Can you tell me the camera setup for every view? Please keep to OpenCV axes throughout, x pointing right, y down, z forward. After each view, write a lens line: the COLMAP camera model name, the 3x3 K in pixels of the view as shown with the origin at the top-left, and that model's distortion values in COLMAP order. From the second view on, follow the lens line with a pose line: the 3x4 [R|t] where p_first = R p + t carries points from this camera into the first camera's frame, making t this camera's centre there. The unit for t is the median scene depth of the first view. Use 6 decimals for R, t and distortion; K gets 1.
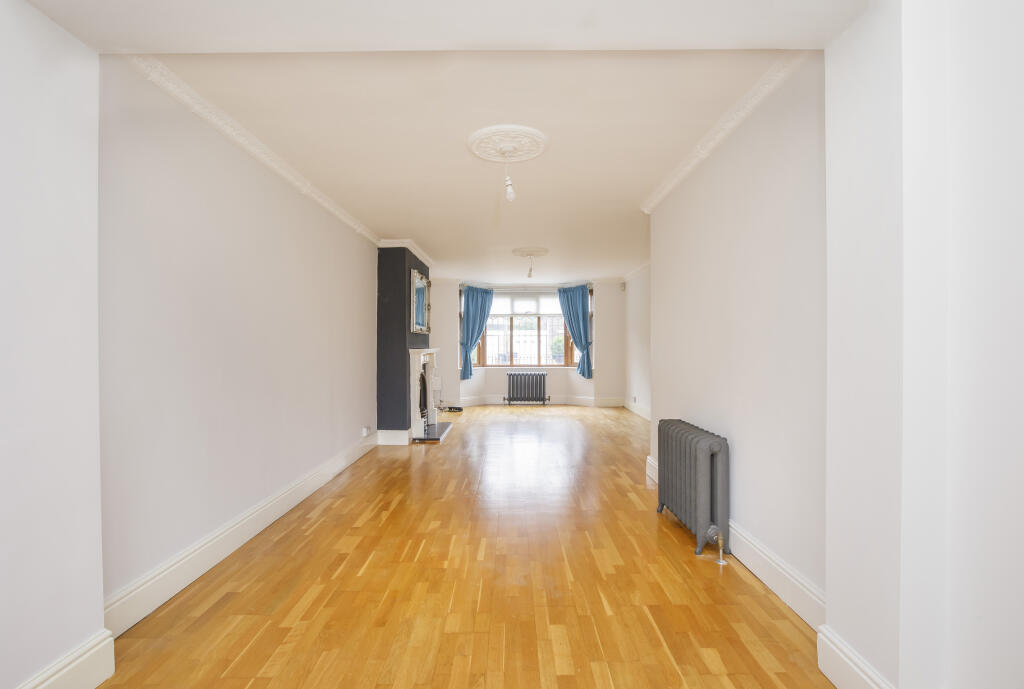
lens RADIAL K [[460.5, 0, 511.8], [0, 460.5, 345.0], [0, 0, 1]] dist [0.000297, 0.000024]
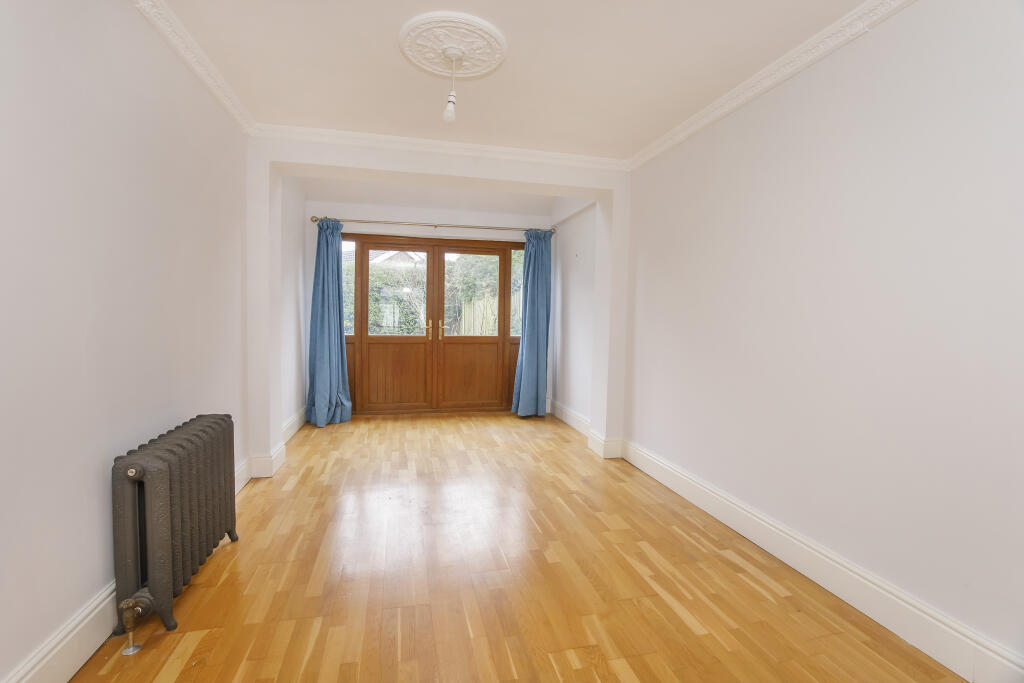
lens RADIAL K [[460.5, 0, 511.8], [0, 460.5, 341.1], [0, 0, 1]] dist [0.000297, 0.000024]
pose [[-0.971981, 0.003645, -0.235033, 0.070944], [-0.008773, 0.998620, 0.051770, 0.003526], [0.234897, 0.052382, -0.970608, 1.718763]]
